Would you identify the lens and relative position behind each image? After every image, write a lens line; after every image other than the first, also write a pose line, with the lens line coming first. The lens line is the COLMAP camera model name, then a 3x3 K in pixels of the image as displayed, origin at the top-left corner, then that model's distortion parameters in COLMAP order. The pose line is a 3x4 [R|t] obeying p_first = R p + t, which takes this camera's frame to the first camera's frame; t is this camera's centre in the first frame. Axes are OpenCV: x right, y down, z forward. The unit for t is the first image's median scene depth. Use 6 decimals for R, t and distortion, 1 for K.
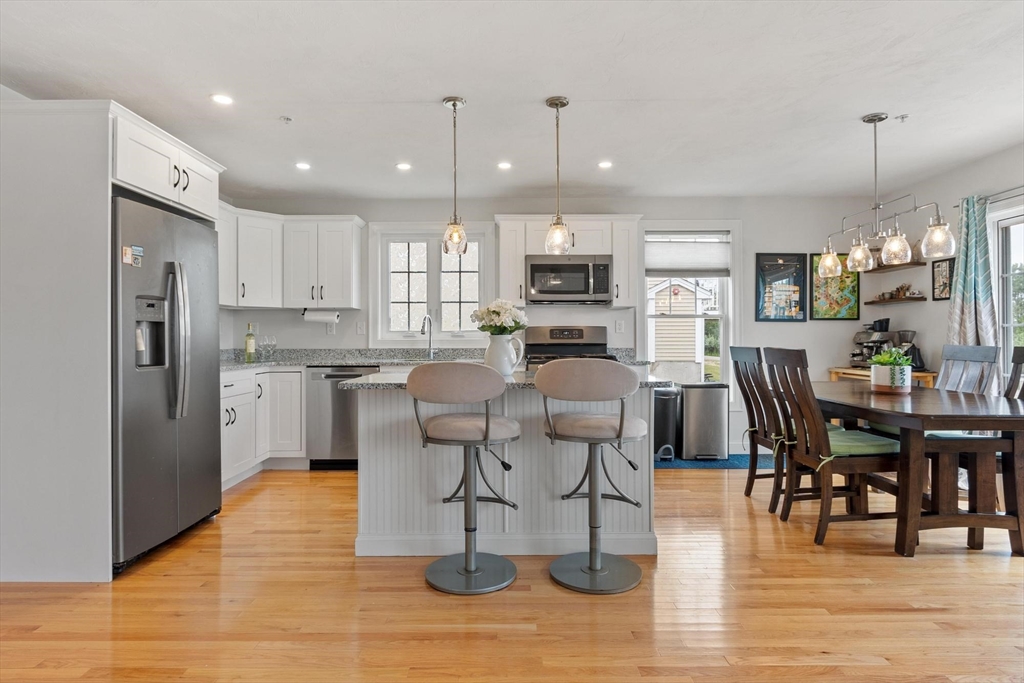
lens RADIAL K [[569.7, 0, 504.5], [0, 569.7, 336.2], [0, 0, 1]] dist [-0.003905, -0.001625]
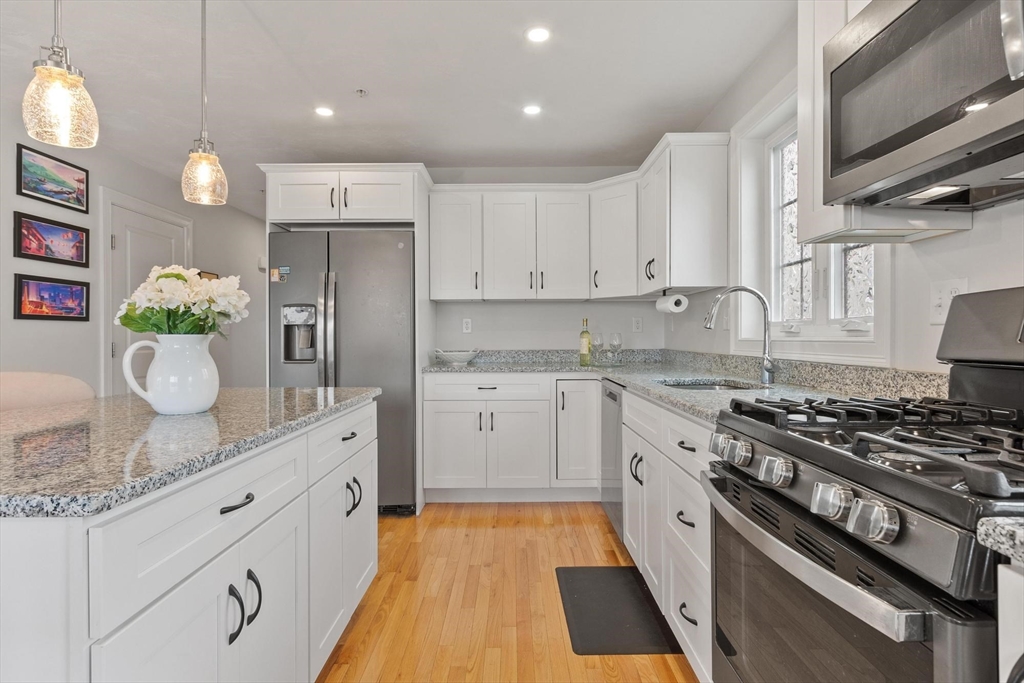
lens RADIAL K [[523.0, 0, 508.9], [0, 523.0, 338.1], [0, 0, 1]] dist [0.010184, -0.004379]
pose [[0.004485, 0.005416, -0.999975, 0.312559], [0.009566, 0.999939, 0.005459, 0.000622], [0.999944, -0.009590, 0.004433, 0.867571]]
